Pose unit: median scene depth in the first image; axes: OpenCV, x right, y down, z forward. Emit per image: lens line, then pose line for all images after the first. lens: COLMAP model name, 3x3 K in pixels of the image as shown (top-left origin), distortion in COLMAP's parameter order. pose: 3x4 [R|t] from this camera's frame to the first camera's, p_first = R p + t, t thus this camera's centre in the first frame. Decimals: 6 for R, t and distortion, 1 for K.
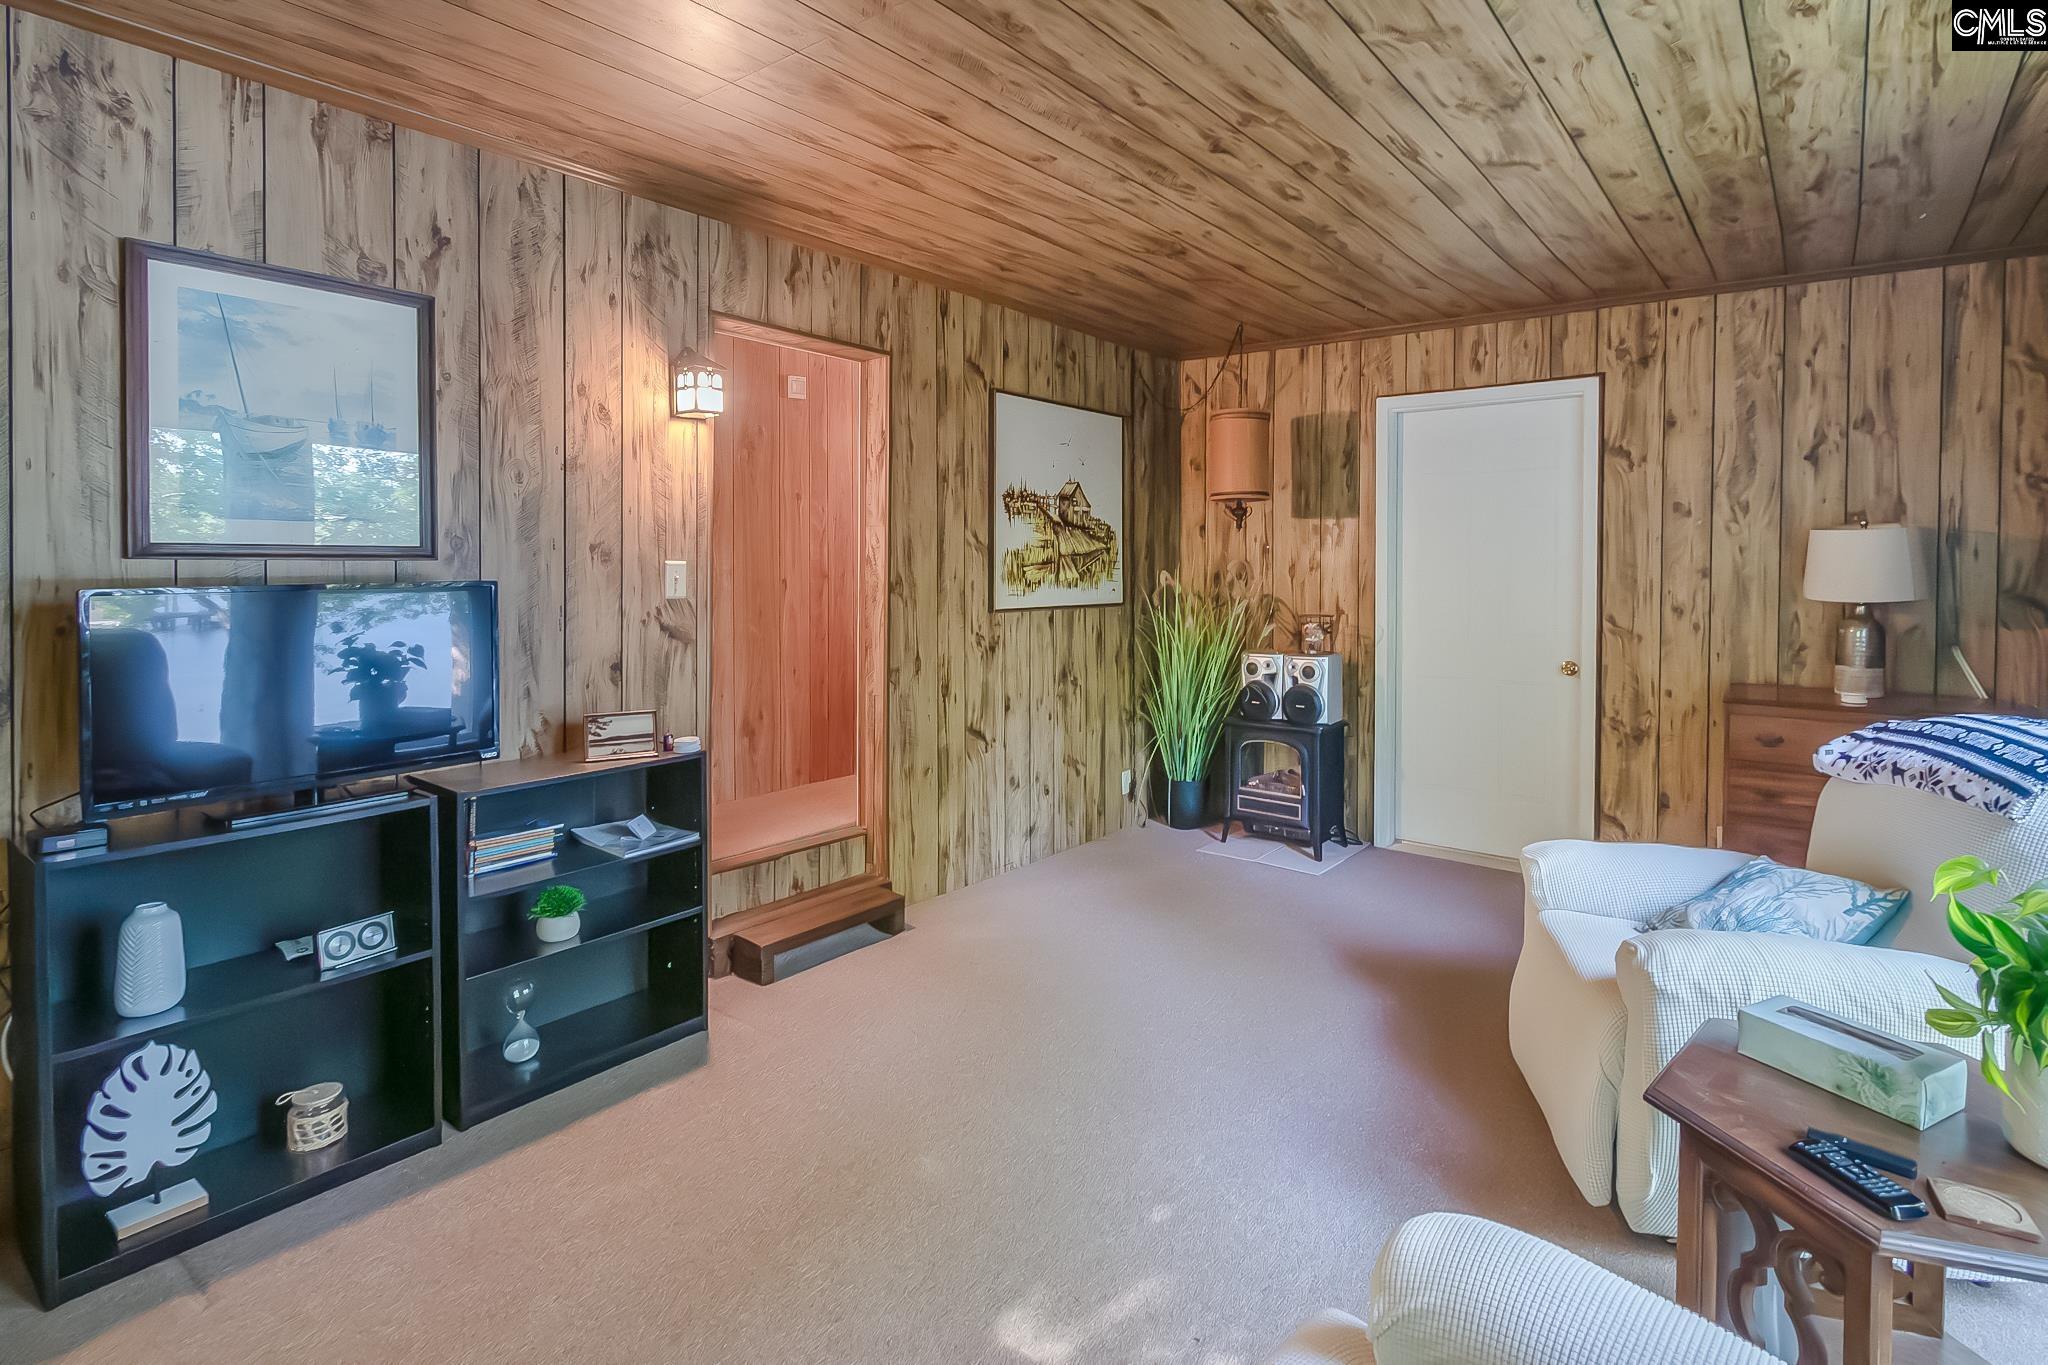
lens RADIAL K [[957.0, 0, 1023.1], [0, 957.0, 586.9], [0, 0, 1]] dist [0.001065, -0.000398]
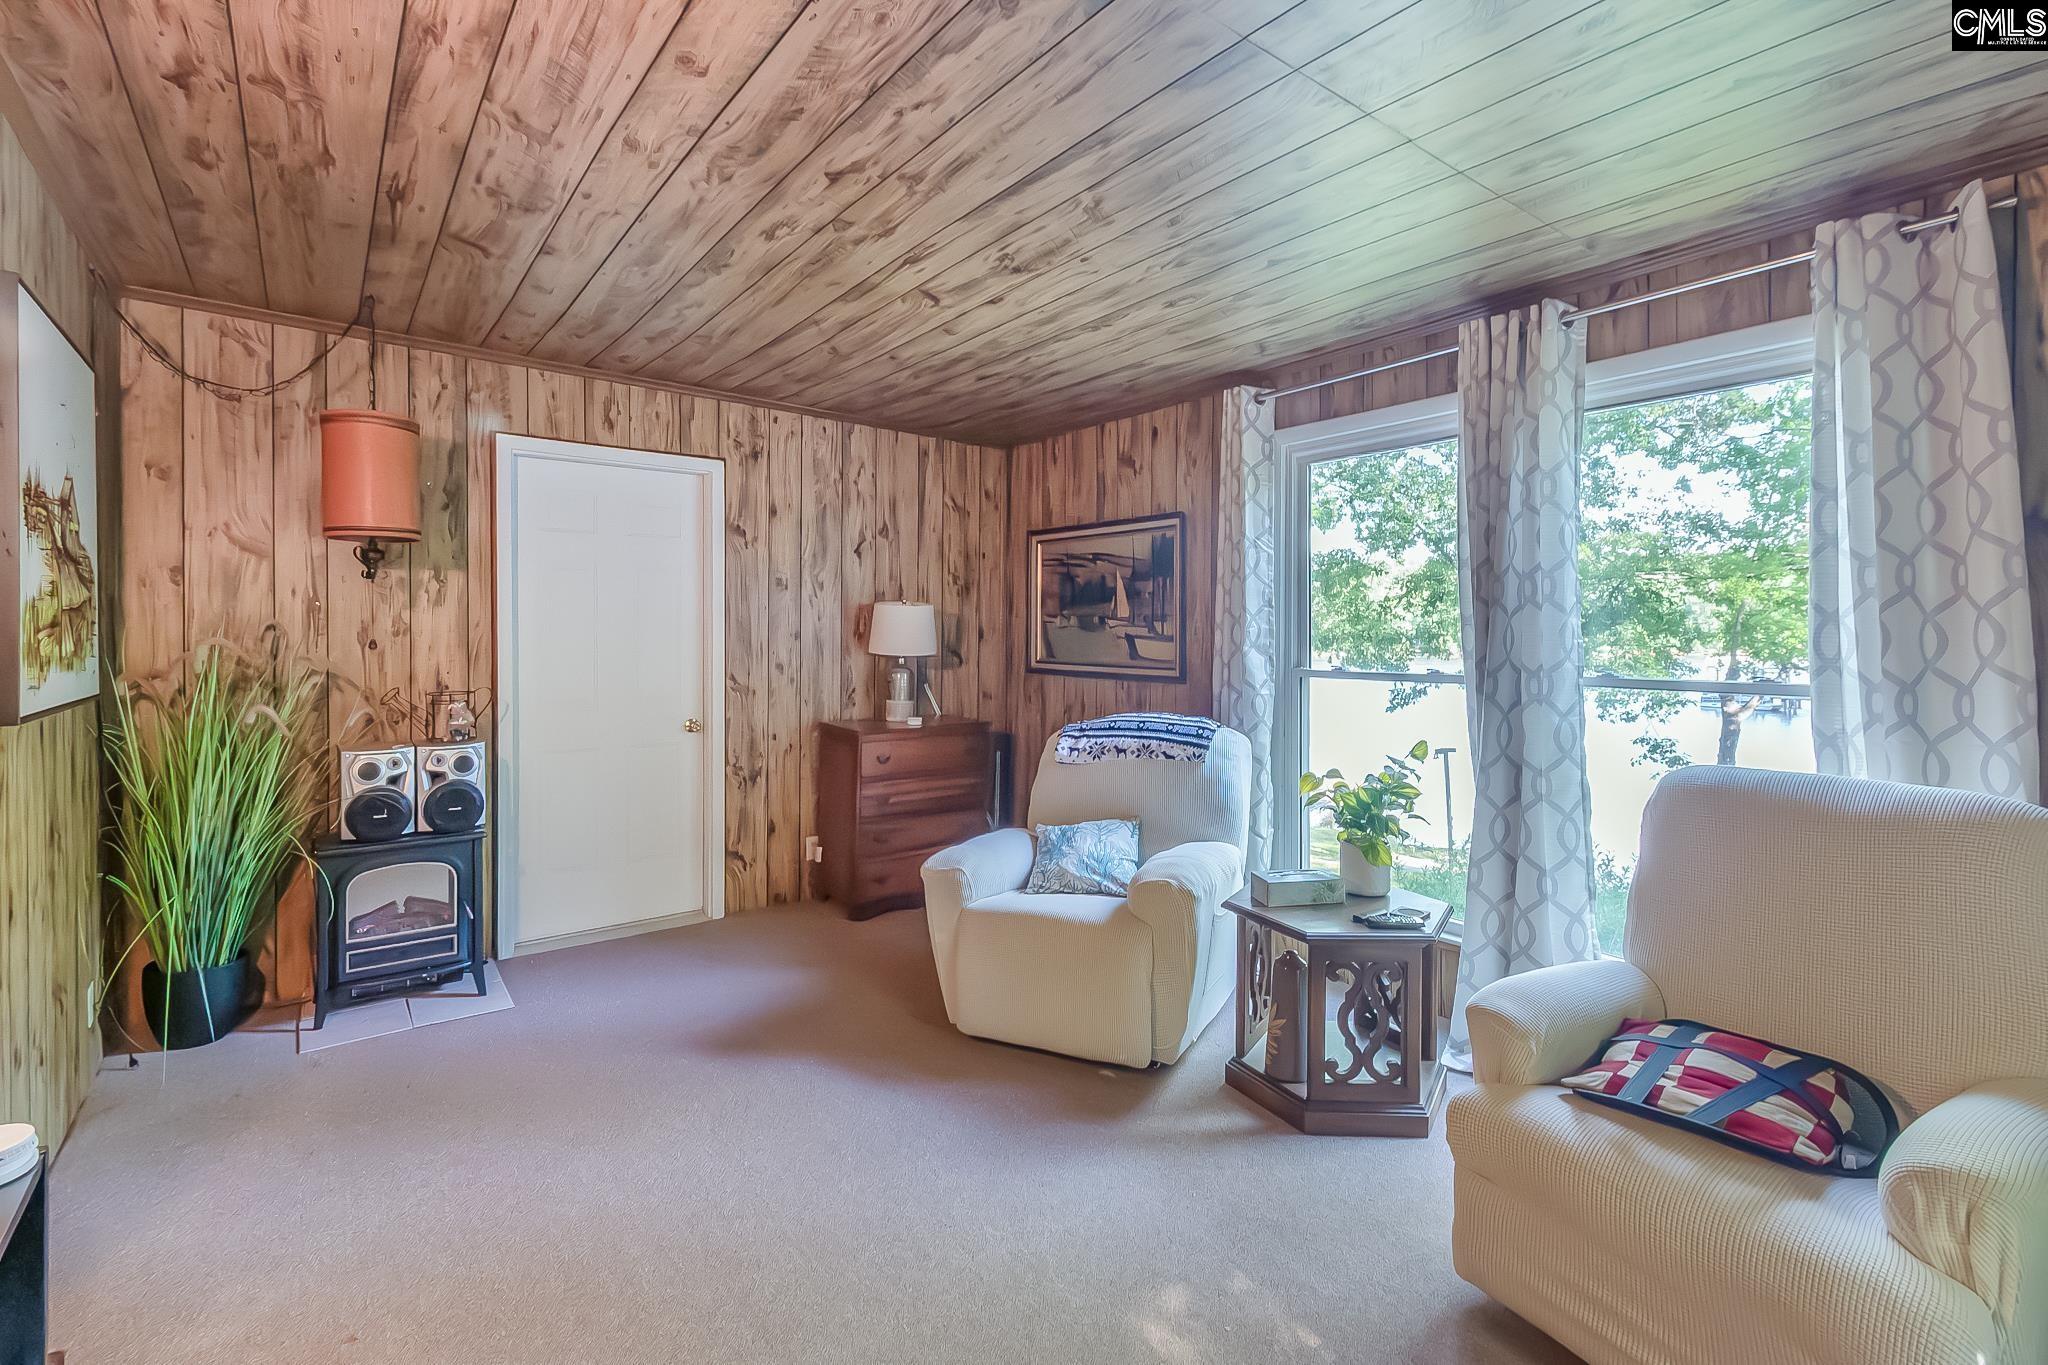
lens RADIAL K [[963.0, 0, 1046.5], [0, 963.0, 644.3], [0, 0, 1]] dist [0.000465, -0.000104]
pose [[0.221576, -0.014340, 0.975038, -0.416800], [0.019429, 0.999758, 0.010289, -0.010151], [-0.974949, 0.016664, 0.221801, 0.388344]]
